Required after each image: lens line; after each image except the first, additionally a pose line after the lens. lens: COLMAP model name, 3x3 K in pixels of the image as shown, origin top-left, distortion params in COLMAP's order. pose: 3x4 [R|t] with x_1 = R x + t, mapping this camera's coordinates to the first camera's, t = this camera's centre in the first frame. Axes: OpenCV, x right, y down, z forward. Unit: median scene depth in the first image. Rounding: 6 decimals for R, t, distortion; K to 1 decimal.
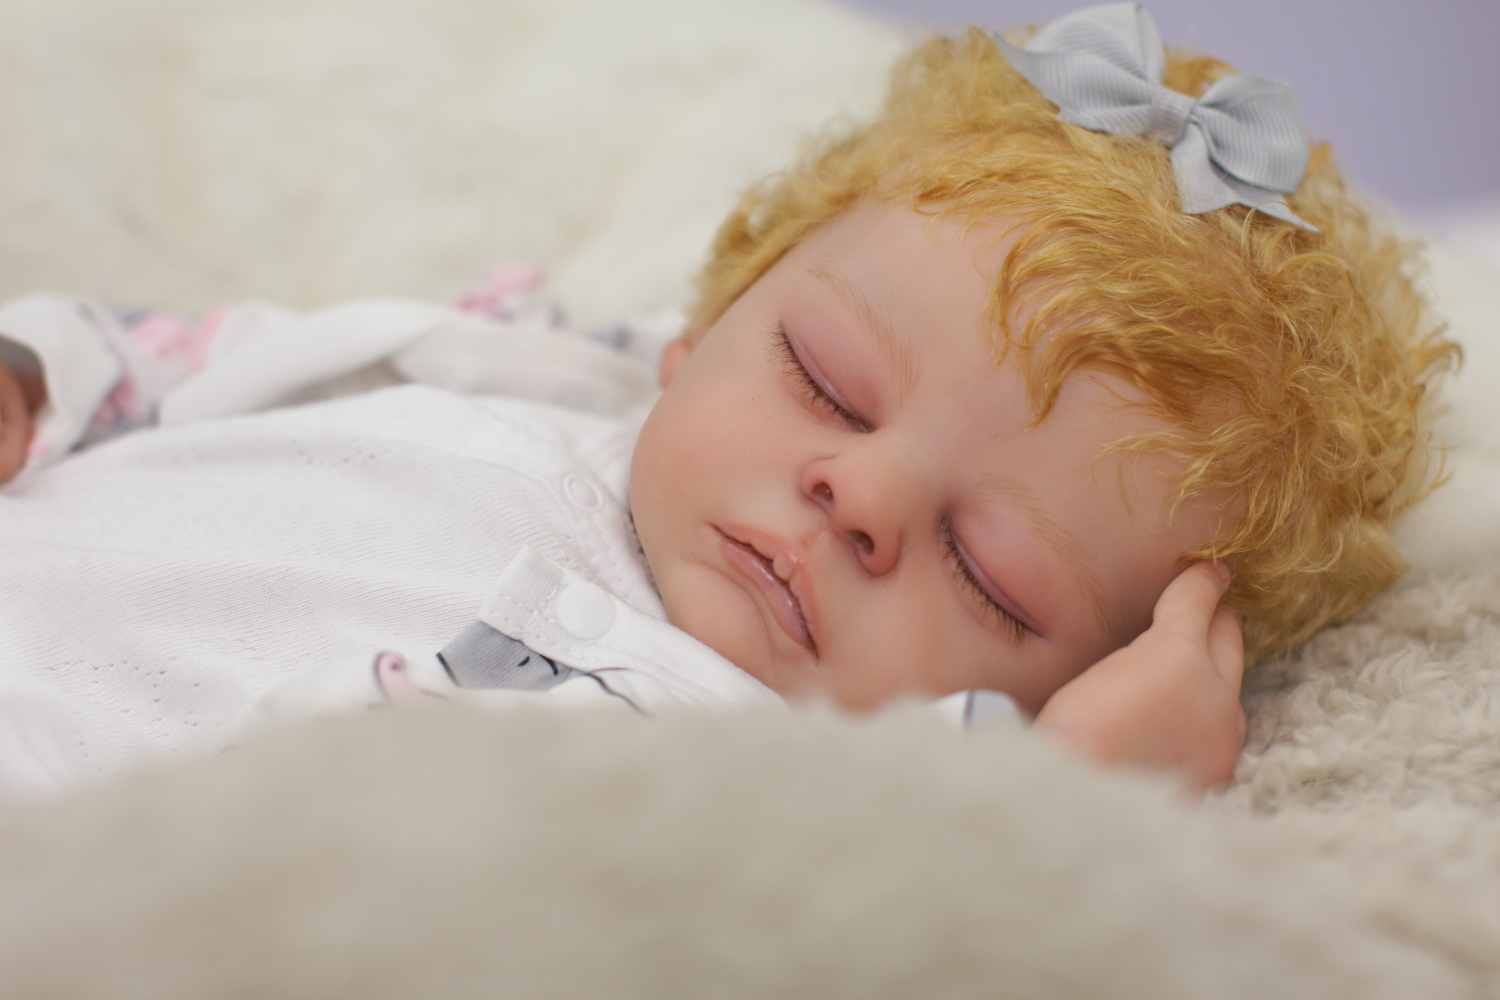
lens RADIAL K [[3438.0, 0, 760.8], [0, 3438.0, 507.6], [0, 0, 1]] dist [-0.166857, 0.000000]
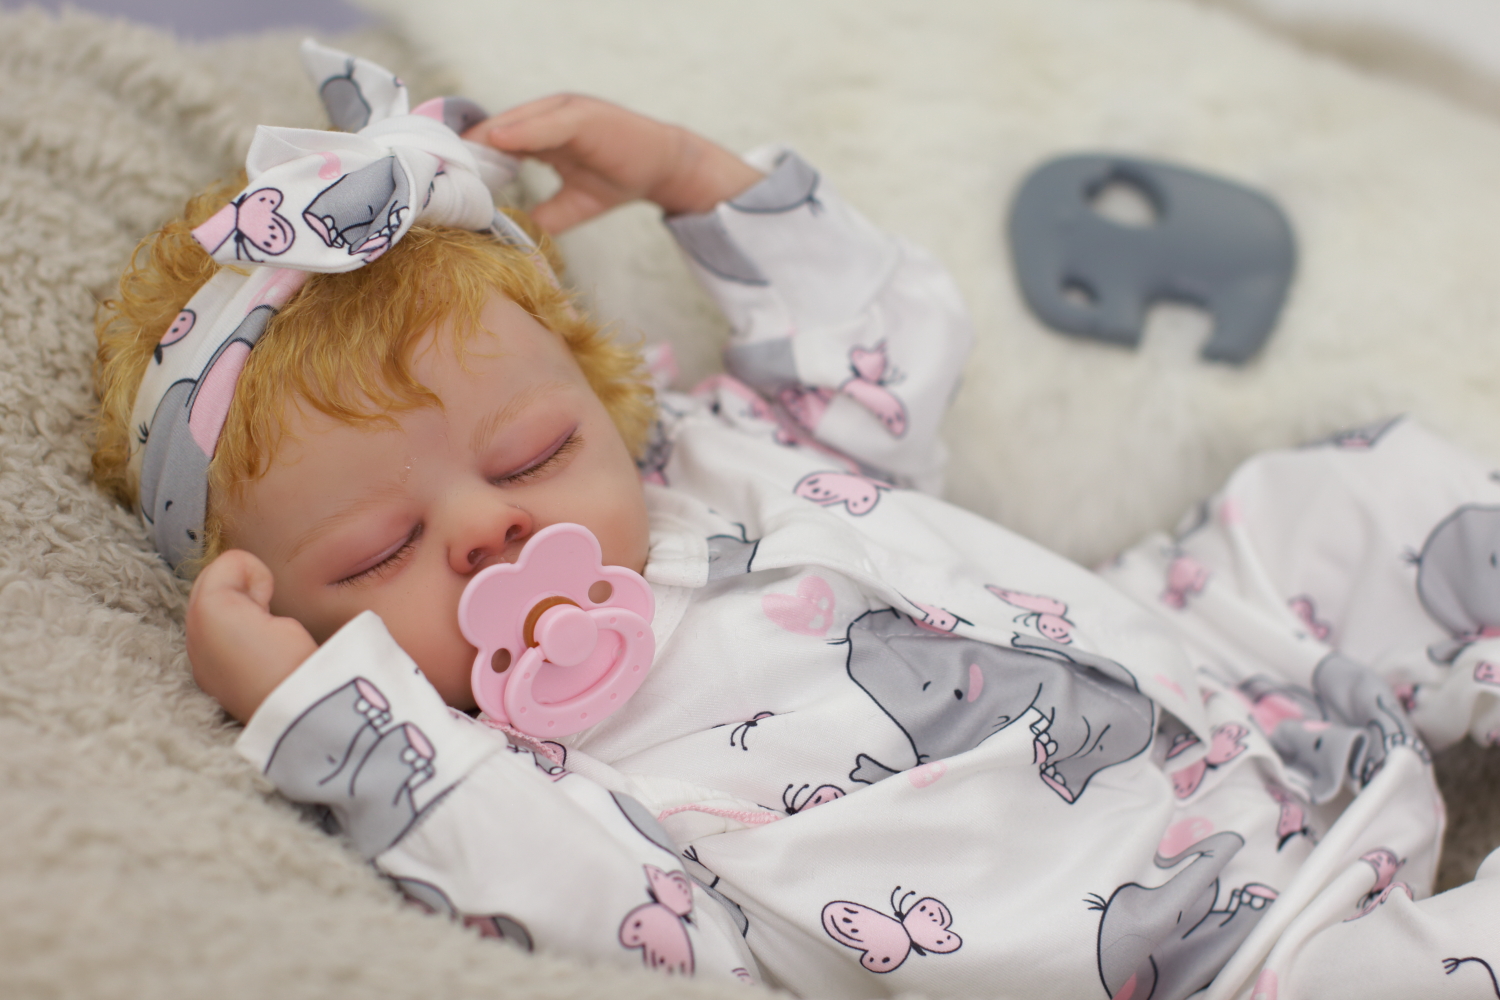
lens RADIAL K [[3438.0, 0, 761.2], [0, 3438.0, 504.8], [0, 0, 1]] dist [-0.166857, 0.000000]
pose [[0.067503, -0.970306, 0.232269, -0.278905], [0.920685, 0.150278, 0.360216, -0.404549], [-0.384425, 0.189531, 0.903491, -0.329761]]
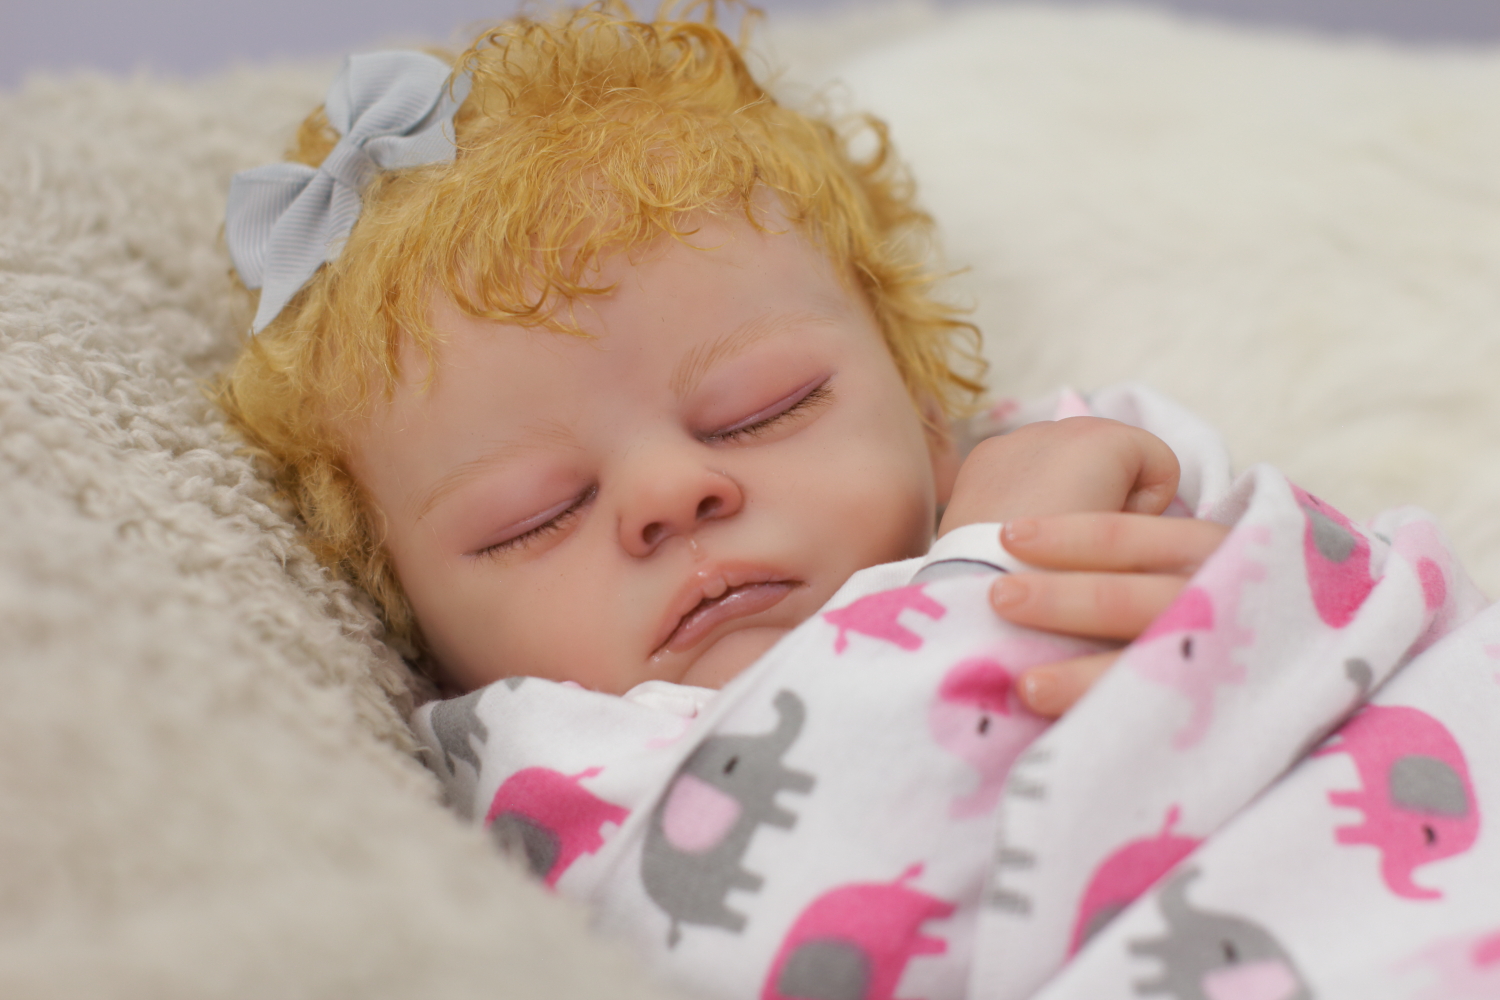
lens RADIAL K [[3438.0, 0, 747.2], [0, 3438.0, 502.0], [0, 0, 1]] dist [-0.166857, 0.000000]
pose [[0.223287, -0.944251, 0.241936, -0.213015], [0.960565, 0.255345, 0.110062, -0.091856], [-0.165703, 0.207820, 0.964030, -0.002636]]
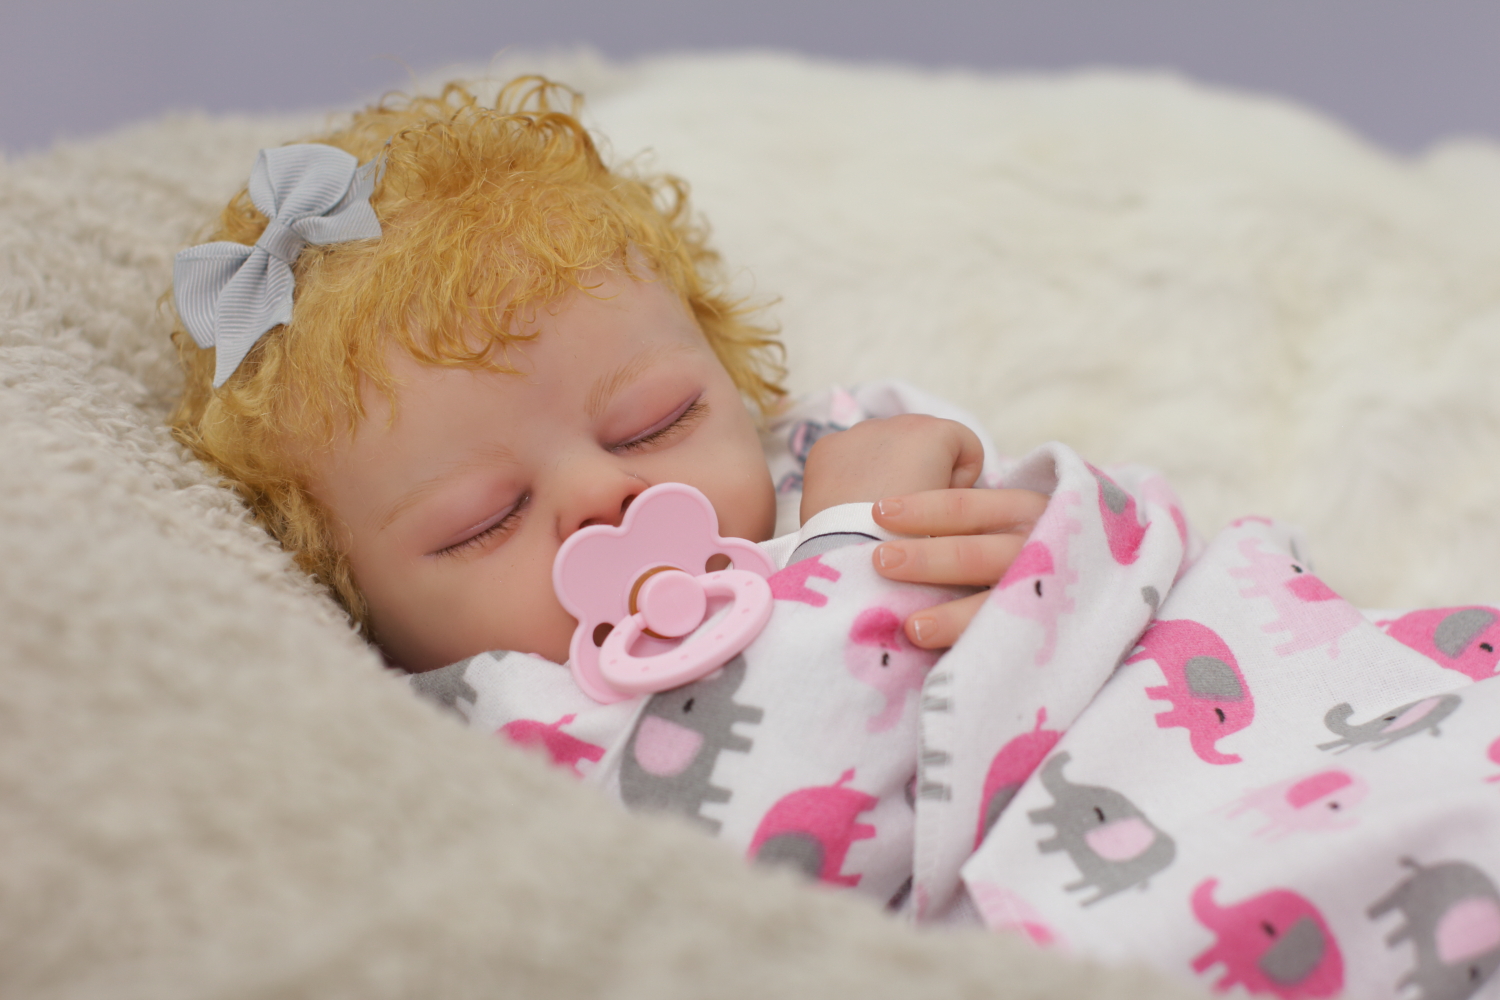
lens RADIAL K [[3438.0, 0, 746.5], [0, 3438.0, 490.3], [0, 0, 1]] dist [-0.166857, 0.000000]
pose [[0.102031, -0.959175, 0.263765, -0.299872], [0.925619, 0.188679, 0.328071, -0.371816], [-0.364444, 0.210673, 0.907082, -0.200725]]
